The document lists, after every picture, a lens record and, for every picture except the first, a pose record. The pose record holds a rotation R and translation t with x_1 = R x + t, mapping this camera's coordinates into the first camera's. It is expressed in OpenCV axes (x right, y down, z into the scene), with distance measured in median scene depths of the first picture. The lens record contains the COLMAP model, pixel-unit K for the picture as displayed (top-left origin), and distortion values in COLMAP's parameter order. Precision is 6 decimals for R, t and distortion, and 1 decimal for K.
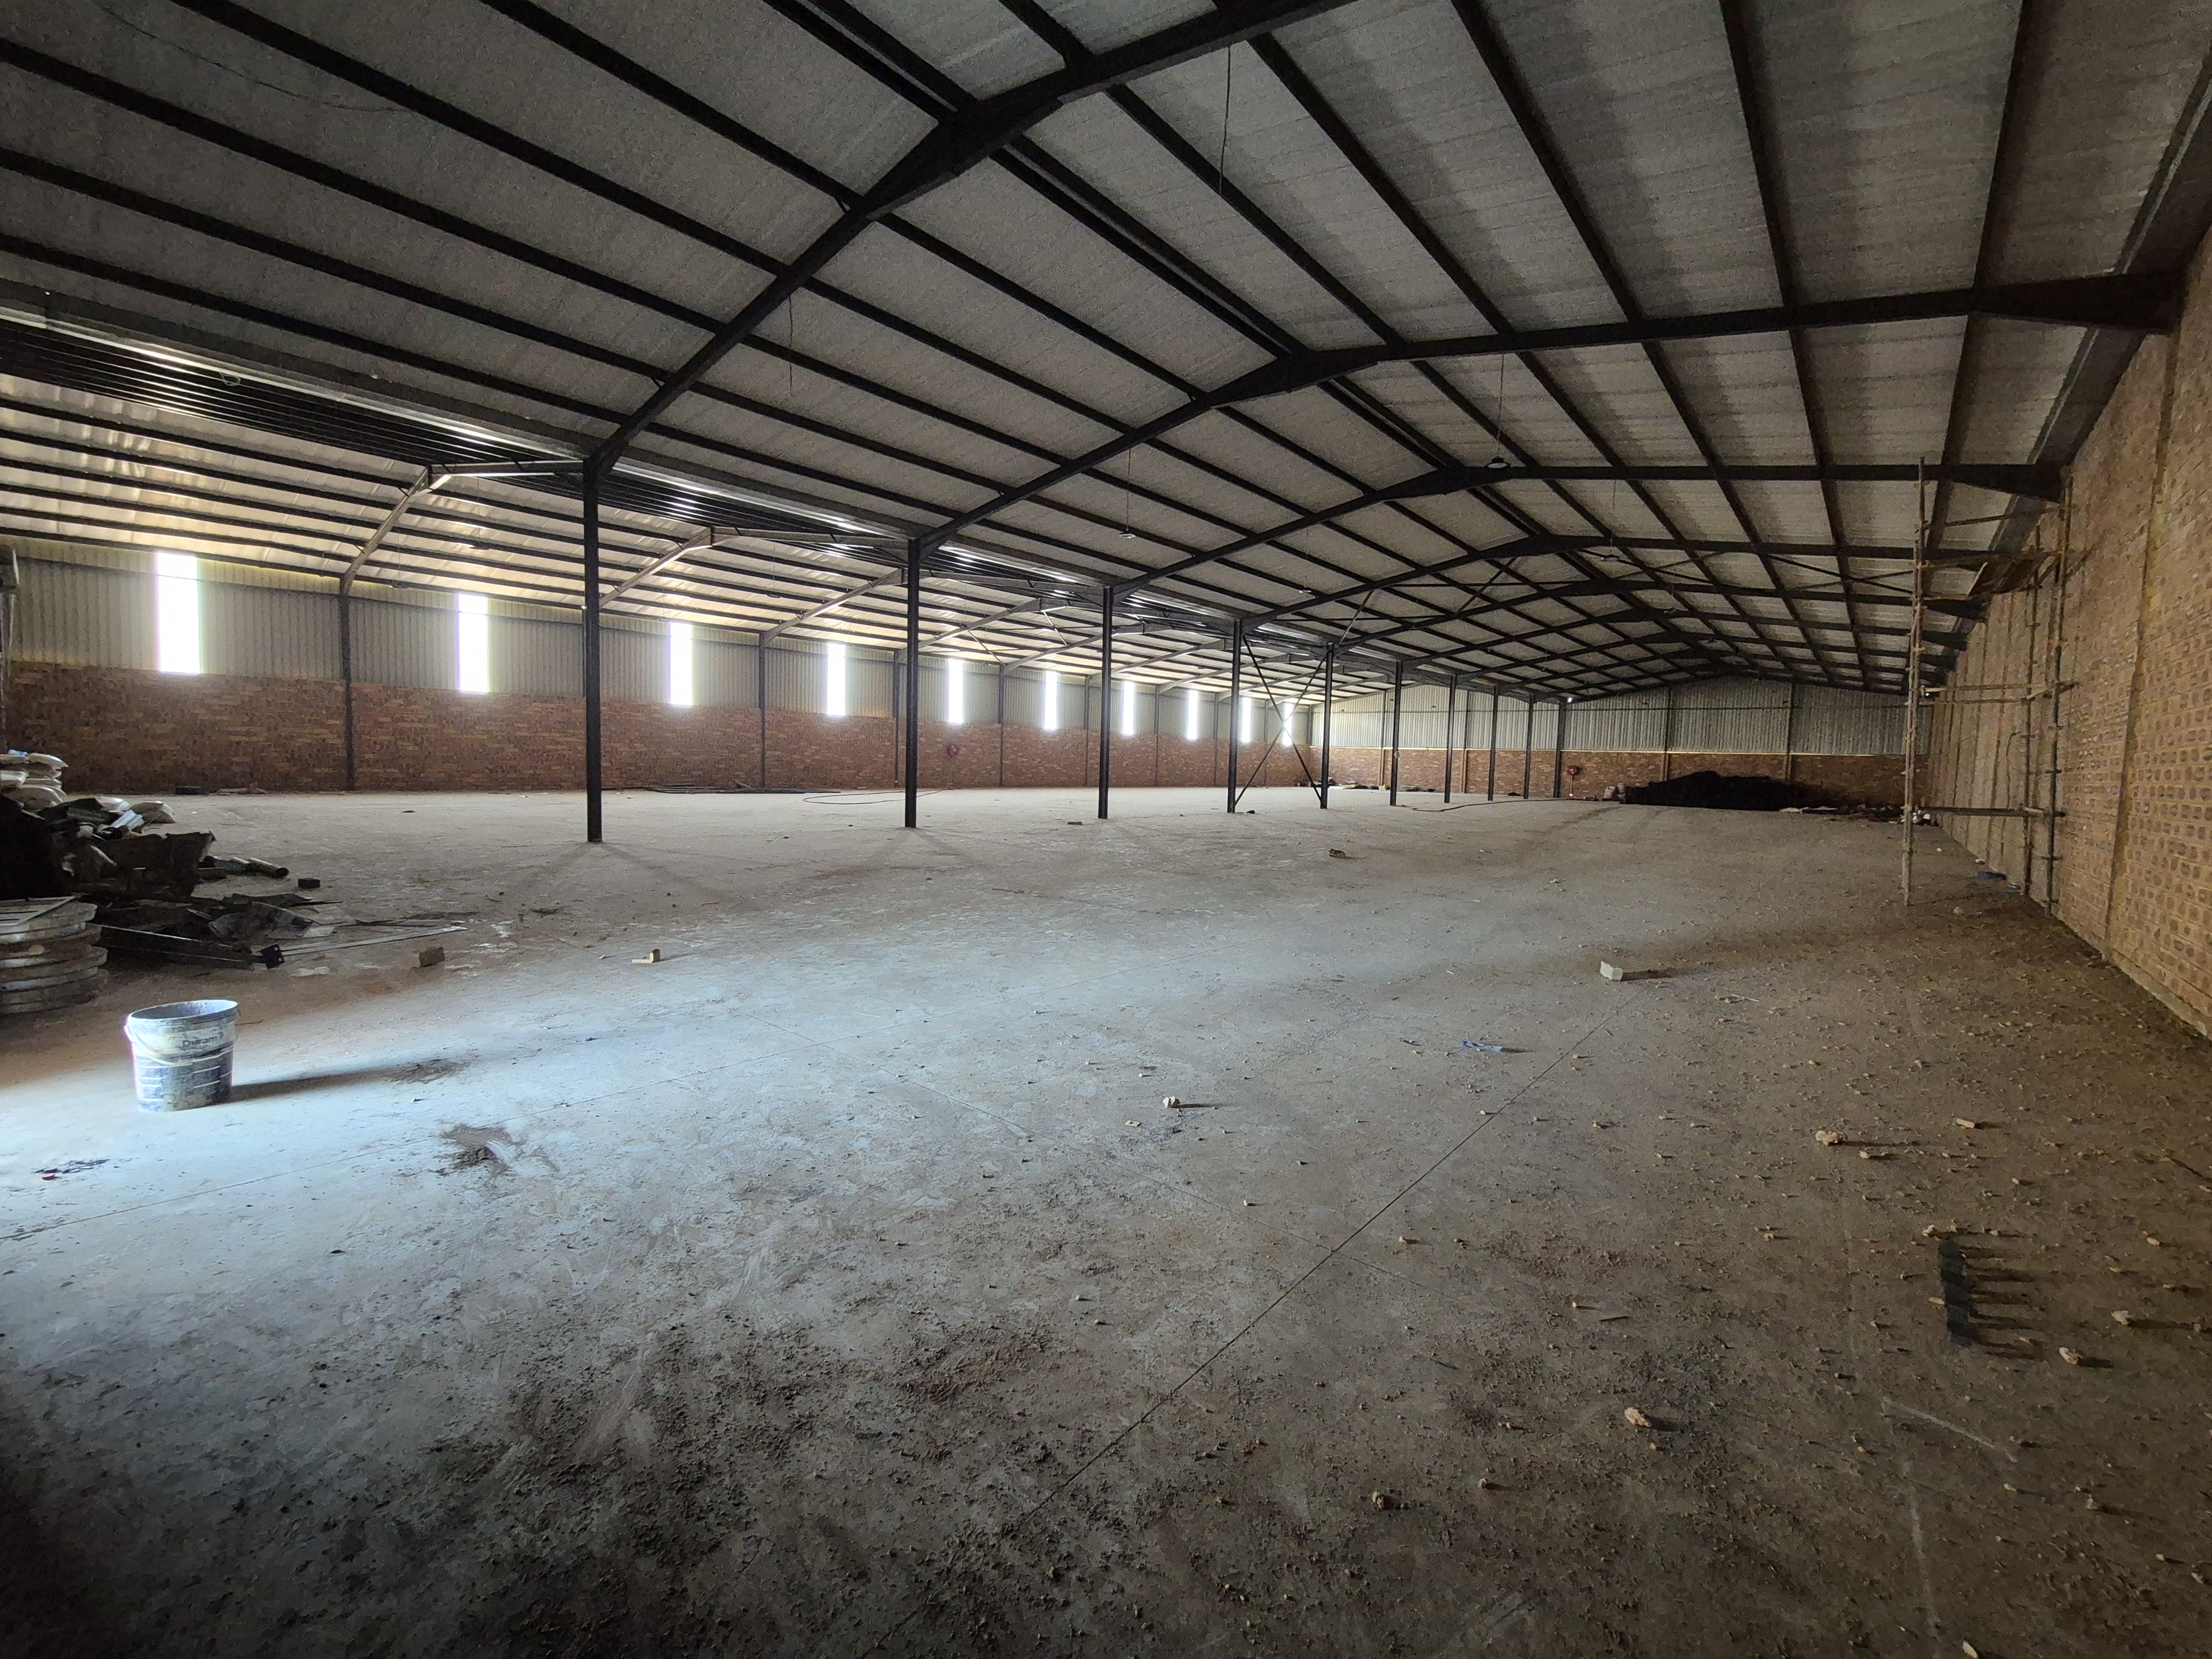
lens RADIAL K [[920.9, 0, 1129.7], [0, 920.9, 829.5], [0, 0, 1]] dist [0.002381, -0.000806]
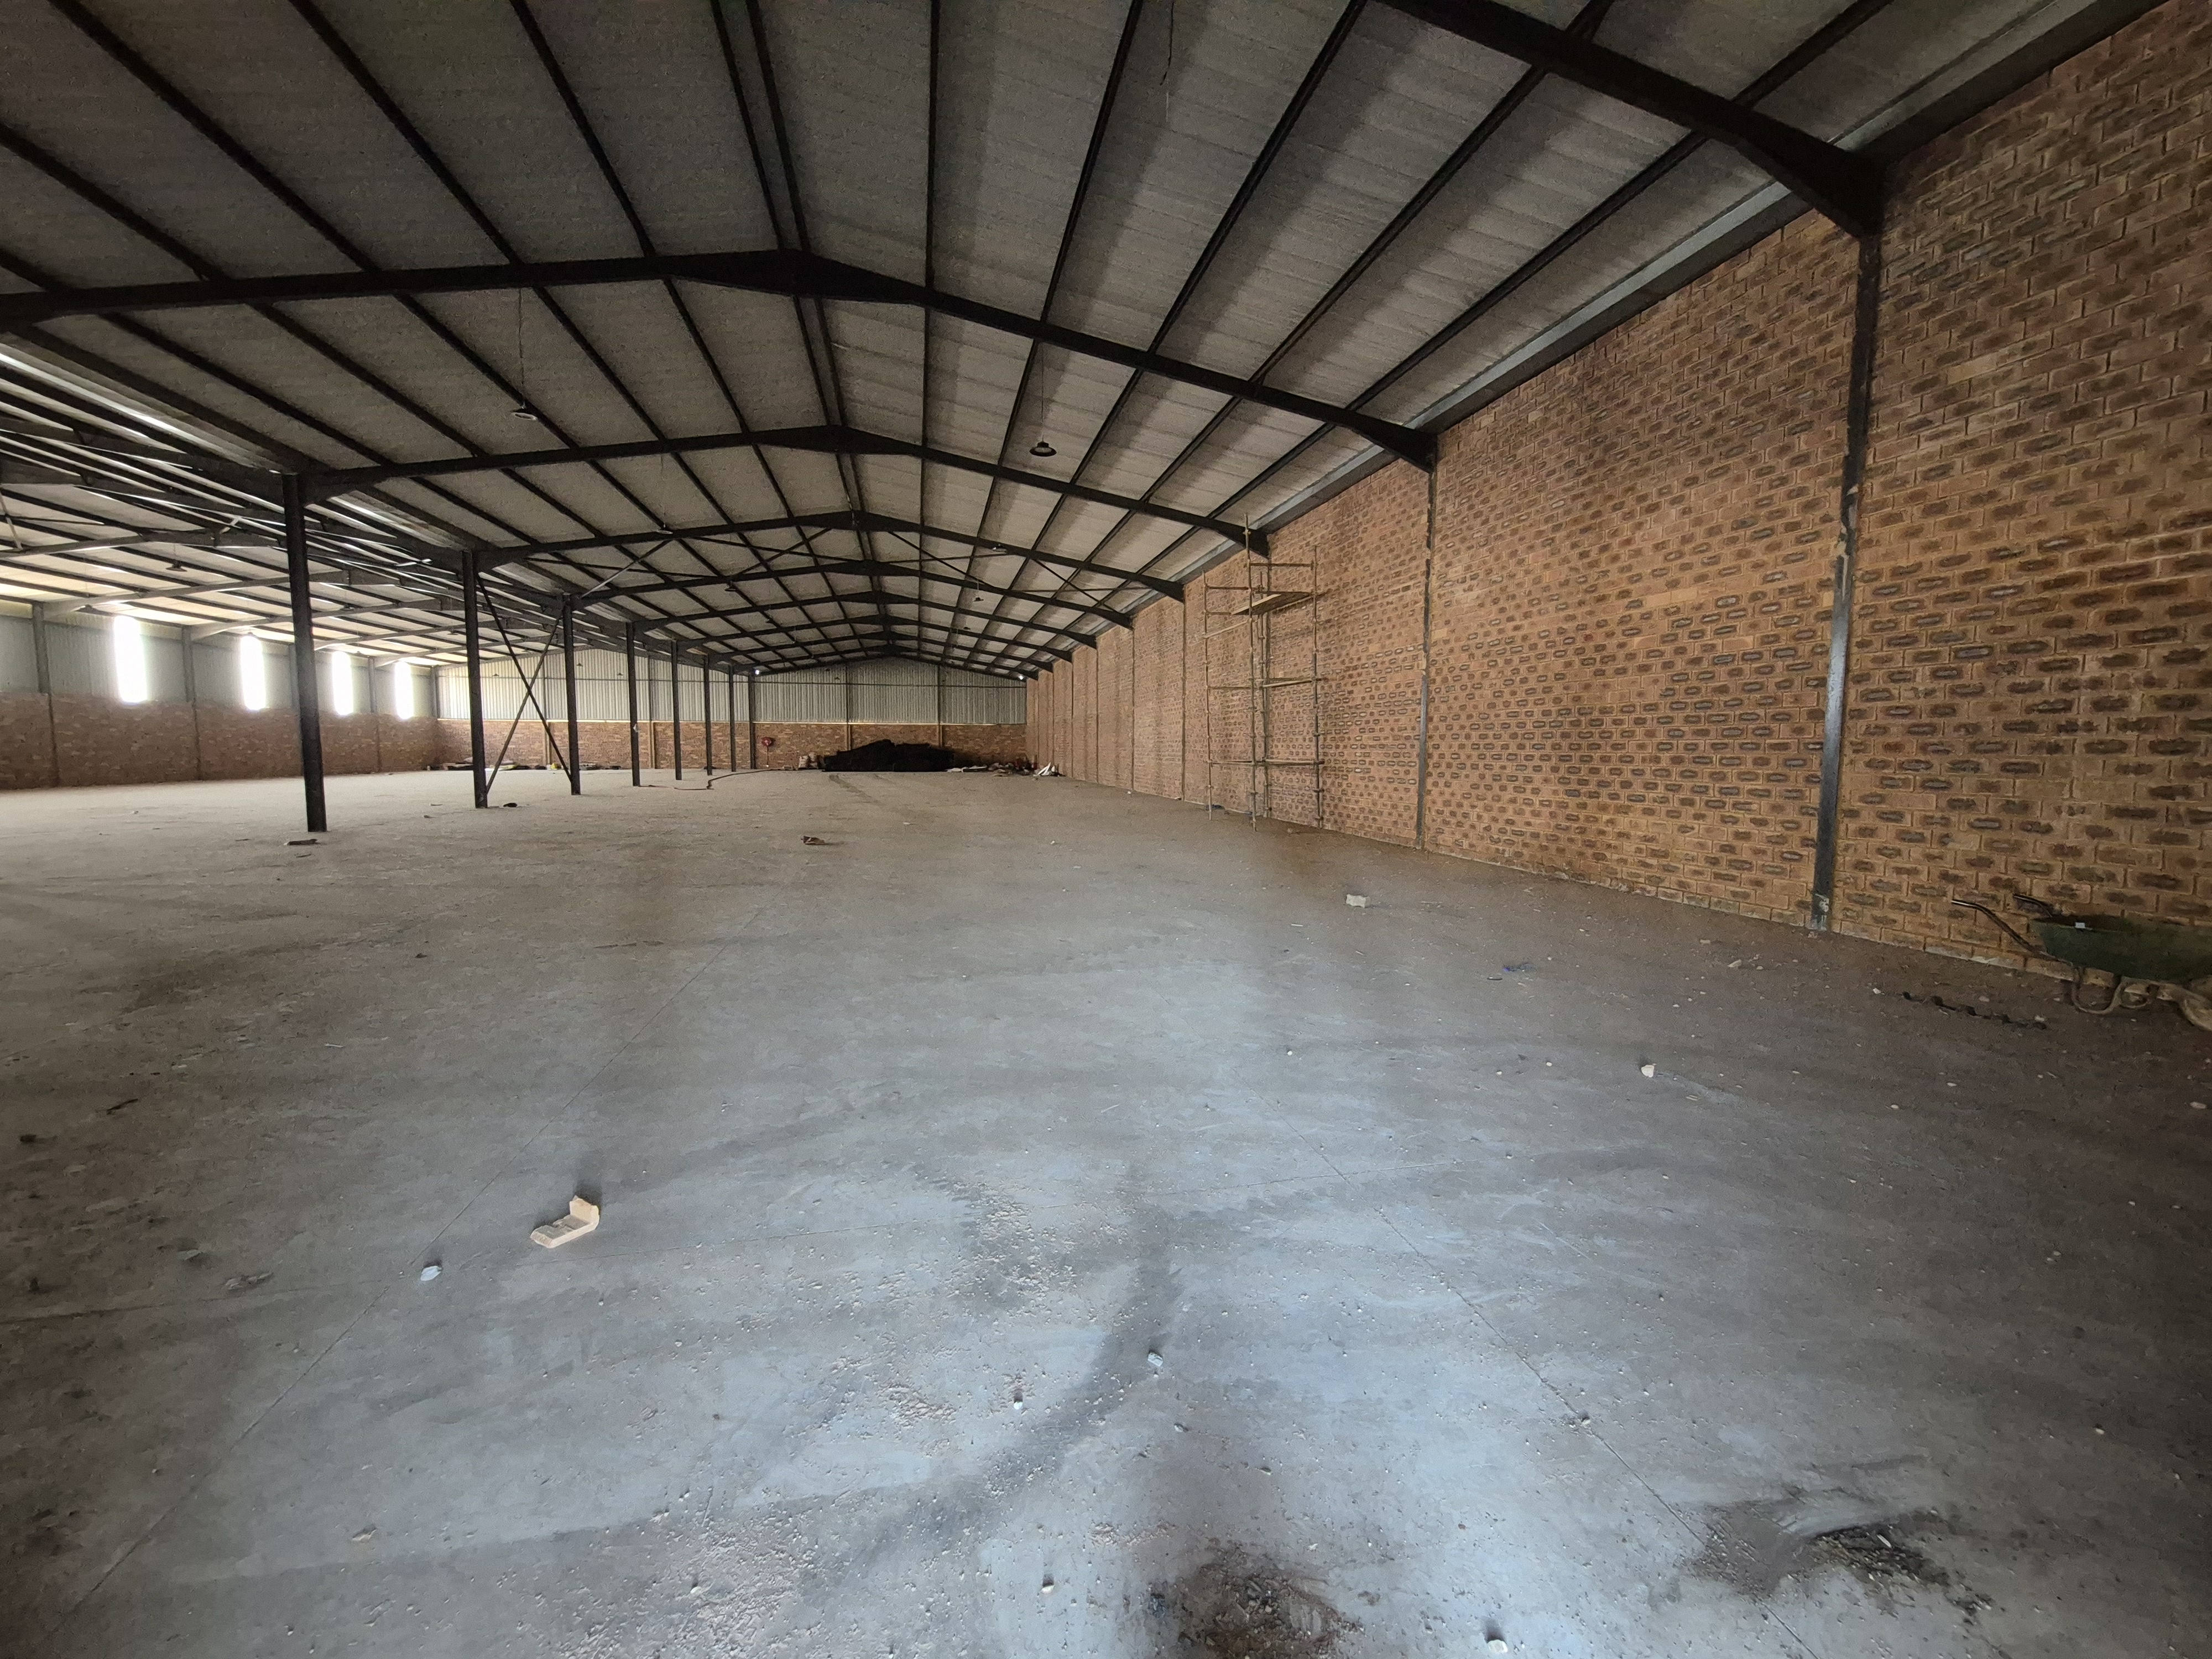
lens RADIAL K [[920.9, 0, 1074.2], [0, 920.9, 834.3], [0, 0, 1]] dist [0.002381, -0.000806]
pose [[0.601740, -0.104724, 0.791797, -0.186790], [0.075831, 0.994379, 0.073889, -0.015535], [-0.795084, 0.015580, 0.606299, 0.144553]]
